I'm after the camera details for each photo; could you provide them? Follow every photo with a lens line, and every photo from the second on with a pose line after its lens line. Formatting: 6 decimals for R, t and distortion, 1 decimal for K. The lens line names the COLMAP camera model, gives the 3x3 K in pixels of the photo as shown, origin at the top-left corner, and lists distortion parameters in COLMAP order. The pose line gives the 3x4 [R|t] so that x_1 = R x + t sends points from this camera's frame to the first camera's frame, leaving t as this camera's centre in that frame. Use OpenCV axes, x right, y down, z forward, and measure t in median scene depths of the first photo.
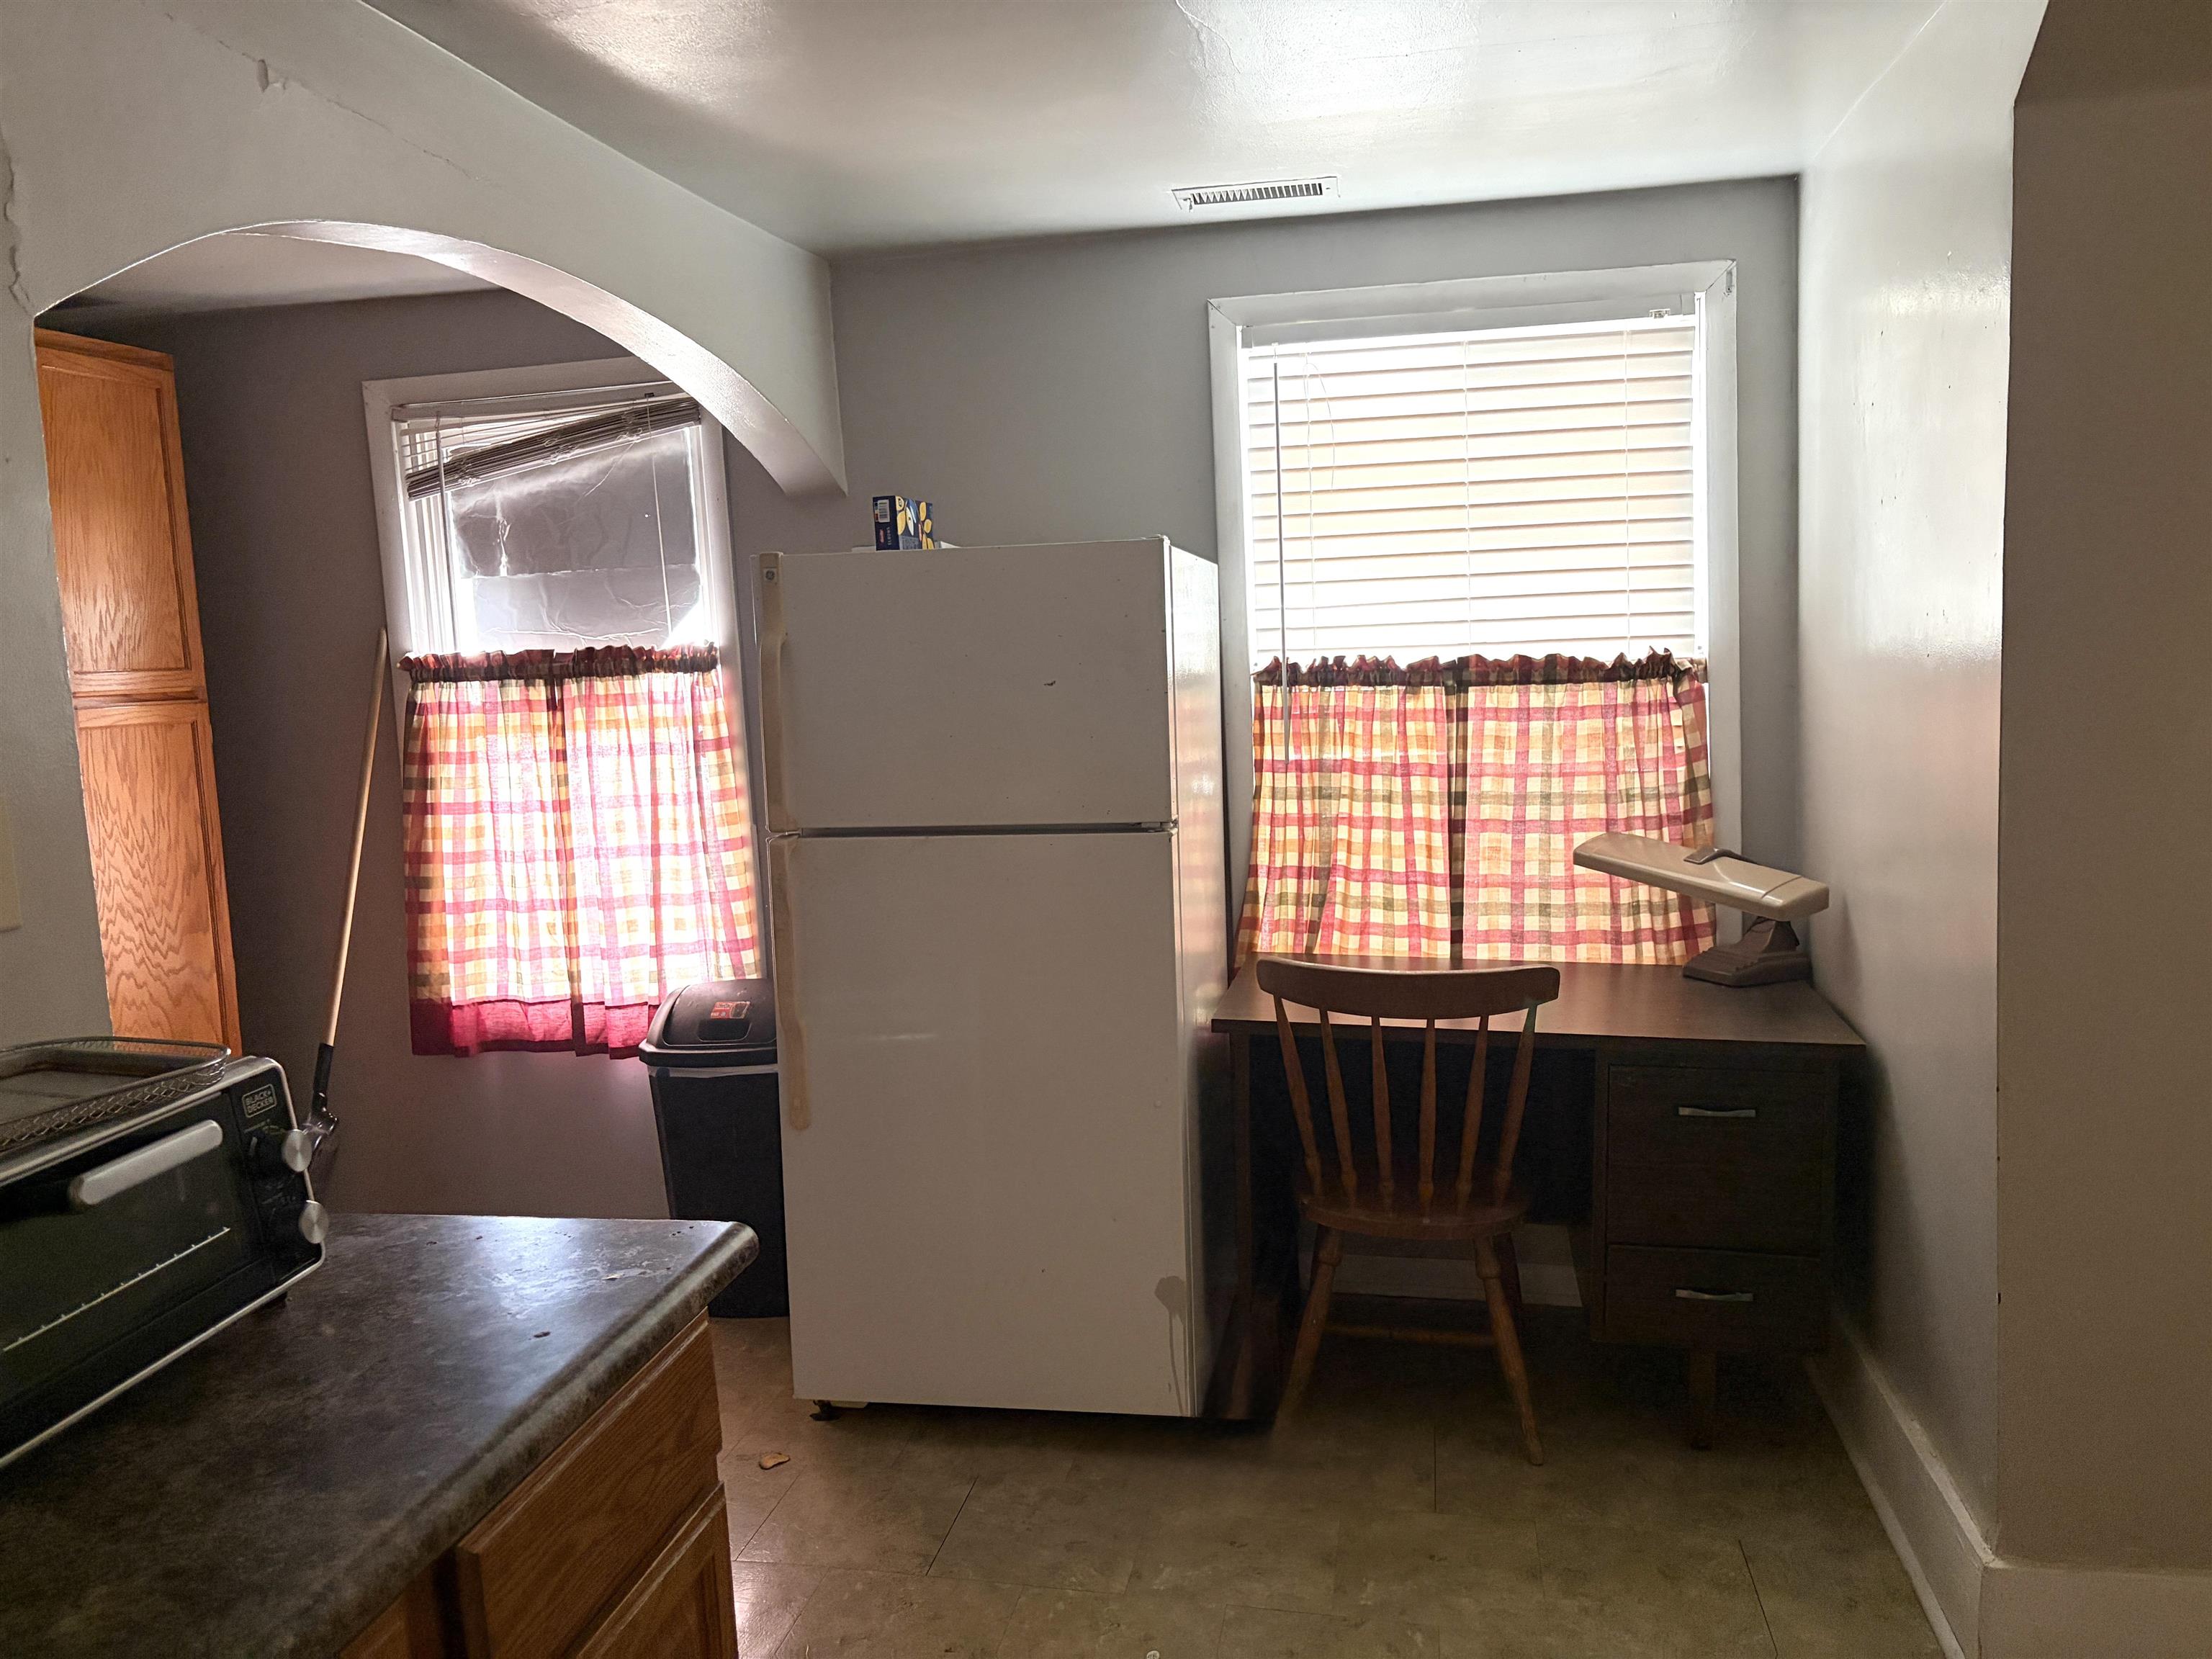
lens RADIAL K [[1670.8, 0, 1099.8], [0, 1670.8, 819.8], [0, 0, 1]] dist [0.039147, -0.039689]
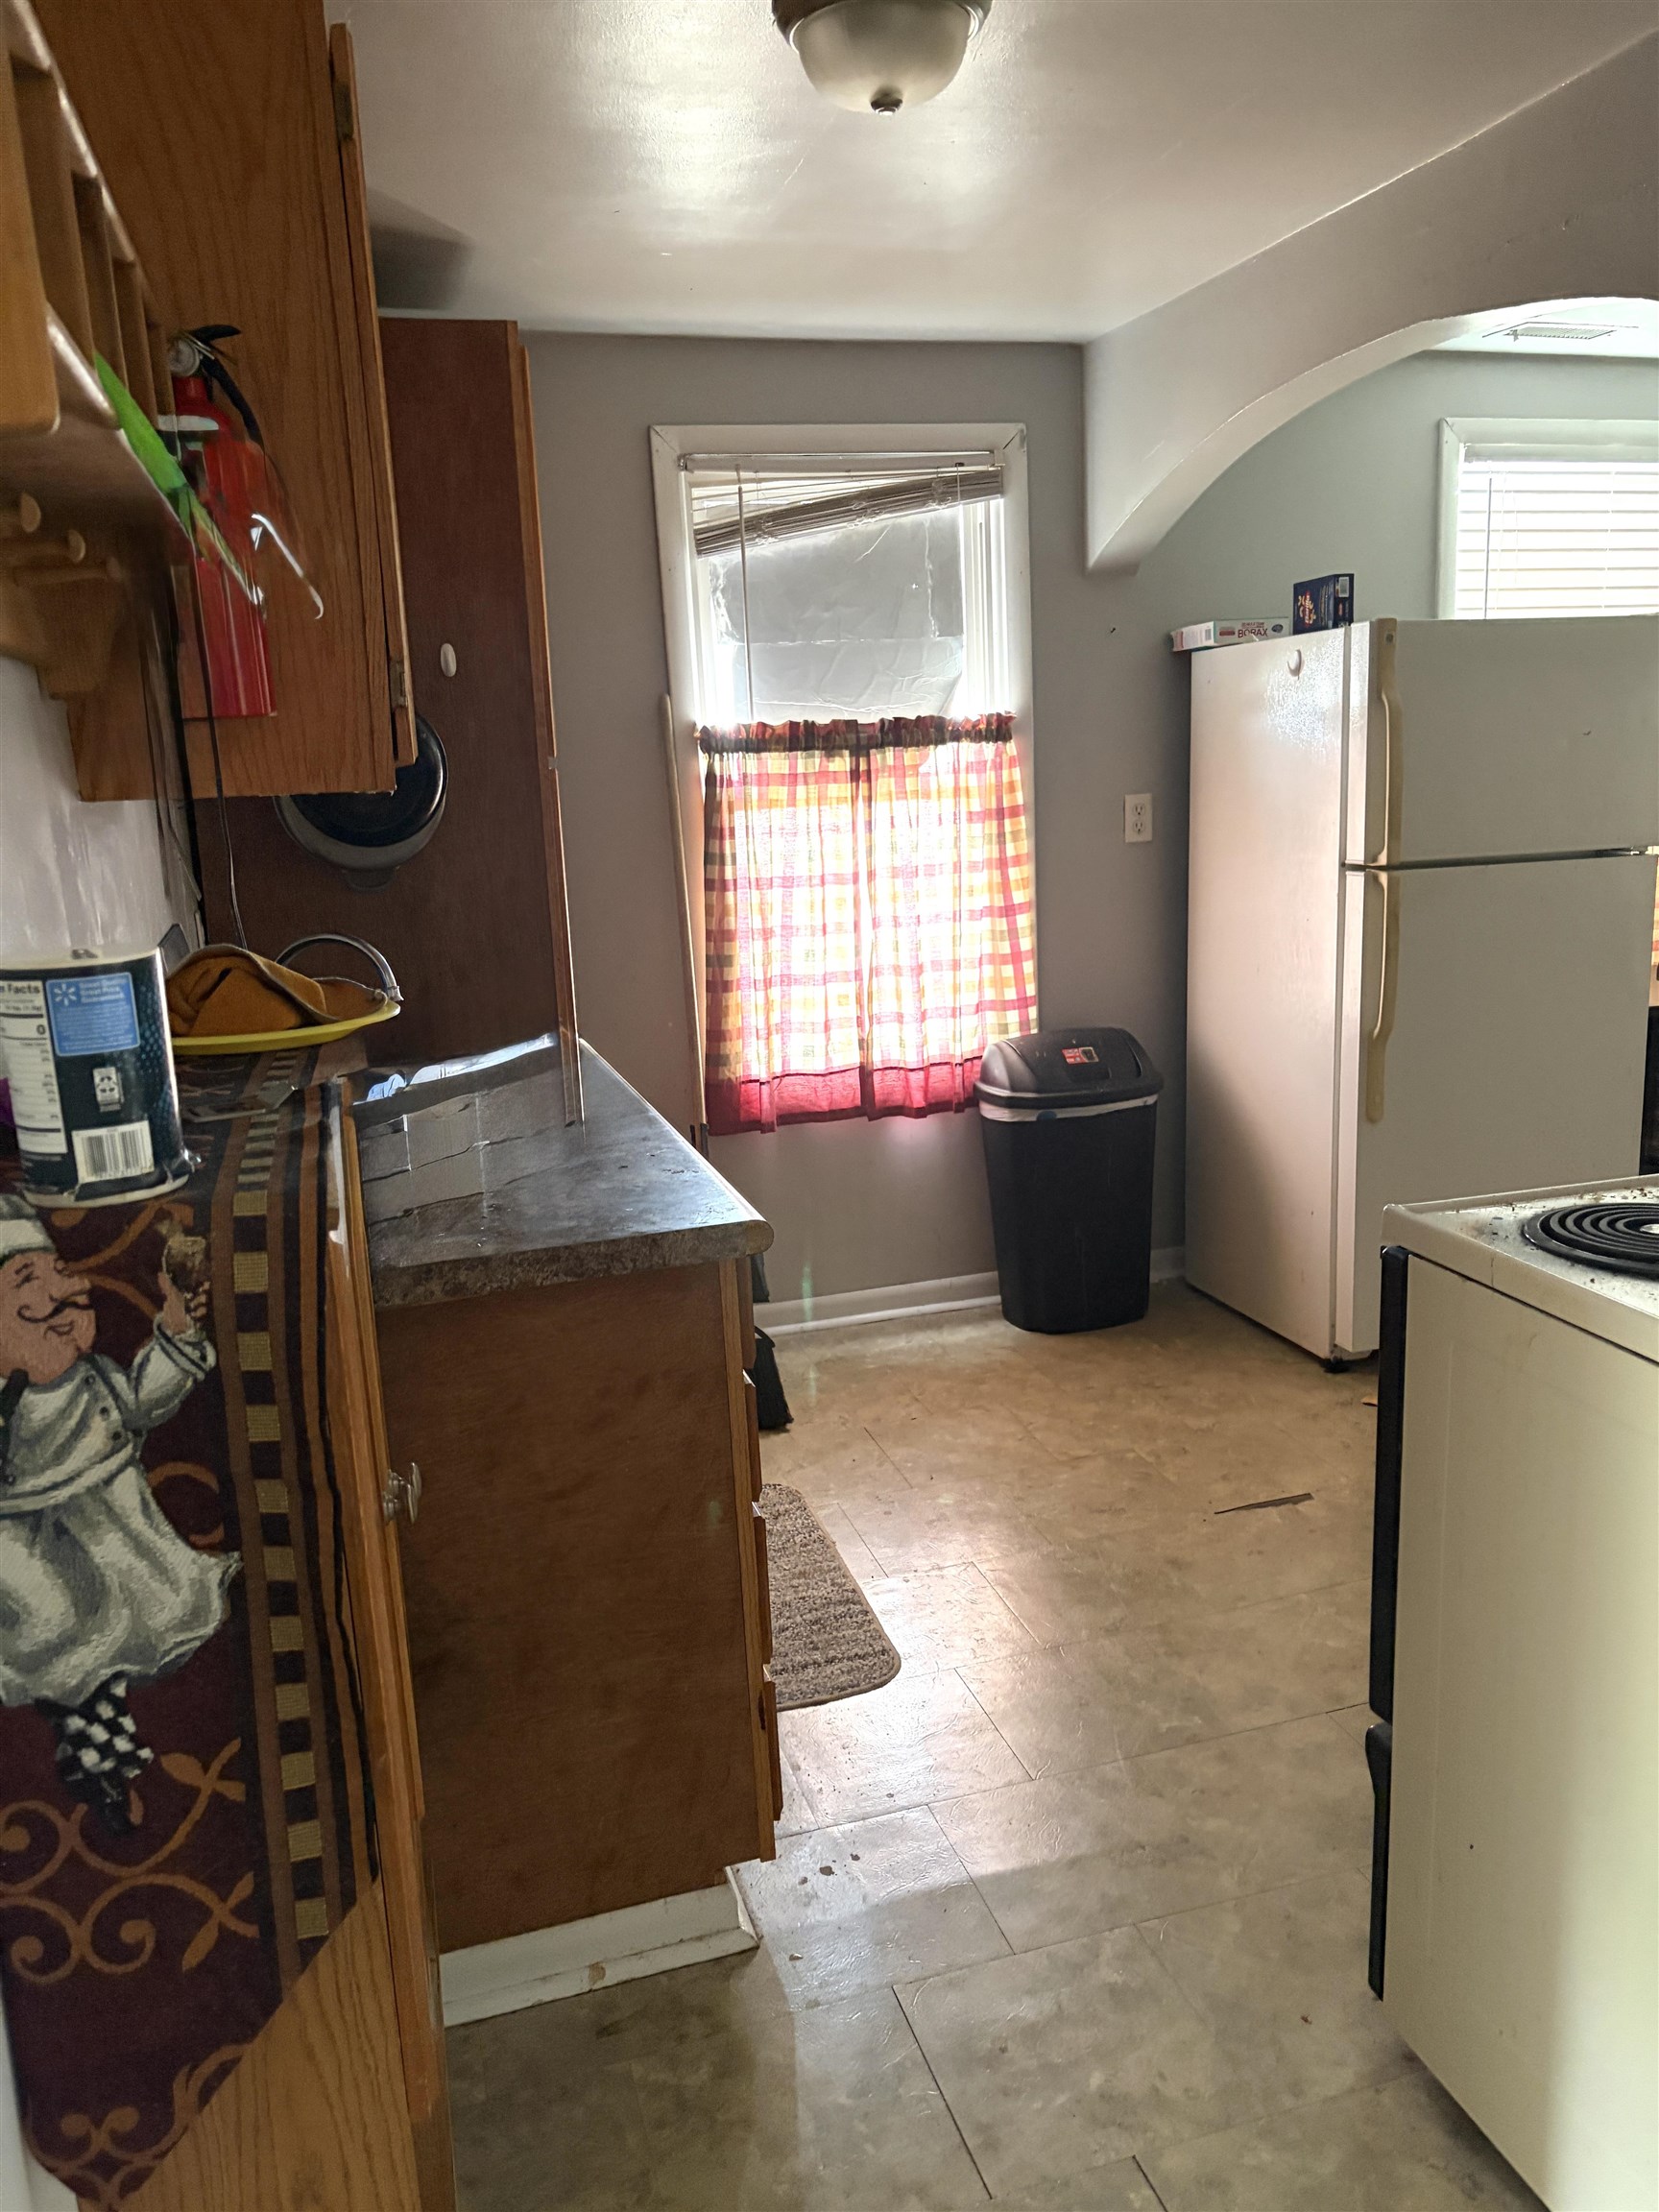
lens RADIAL K [[1670.8, 0, 819.3], [0, 1670.8, 1126.8], [0, 0, 1]] dist [0.039147, -0.039689]
pose [[0.892269, -0.092200, 0.441990, -0.818304], [0.048456, 0.992829, 0.109285, 0.030700], [-0.448897, -0.076094, 0.890338, 0.096692]]
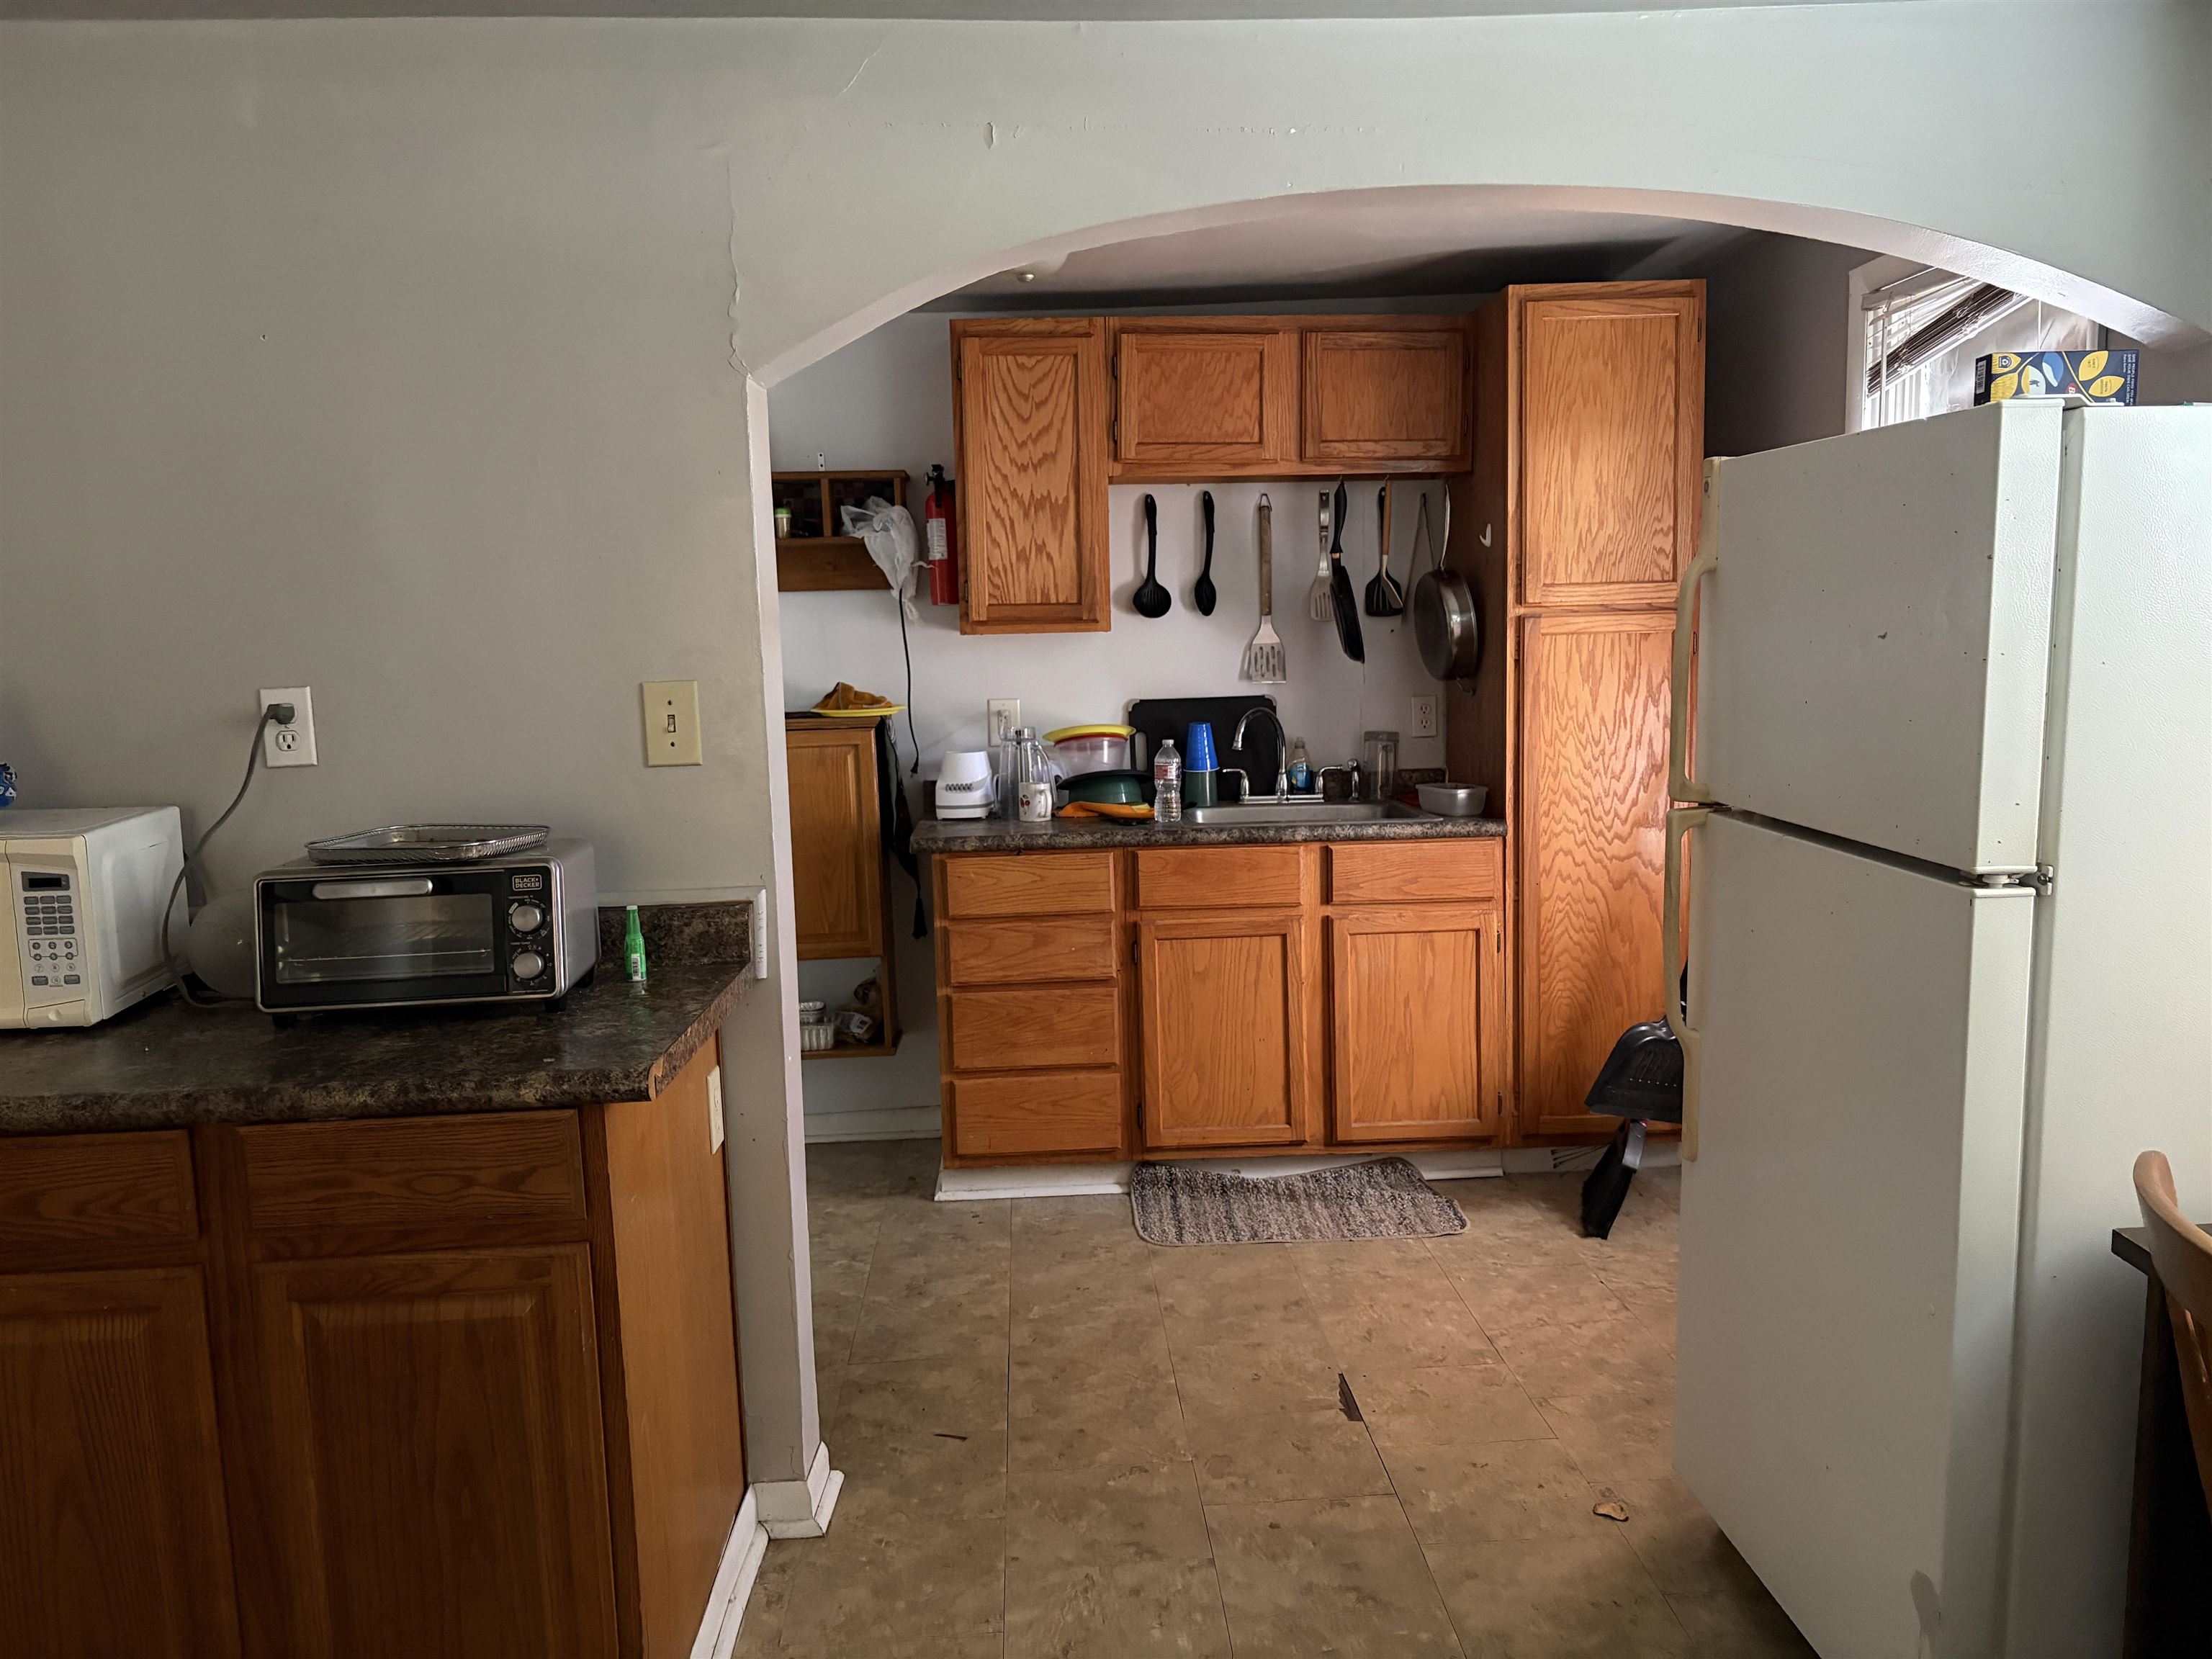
lens RADIAL K [[1670.8, 0, 1098.9], [0, 1670.8, 820.6], [0, 0, 1]] dist [0.039147, -0.039689]
pose [[0.233696, 0.150876, -0.960532, 0.412559], [-0.085694, 0.987239, 0.134221, -0.051215], [0.968526, 0.050945, 0.243643, 0.392981]]
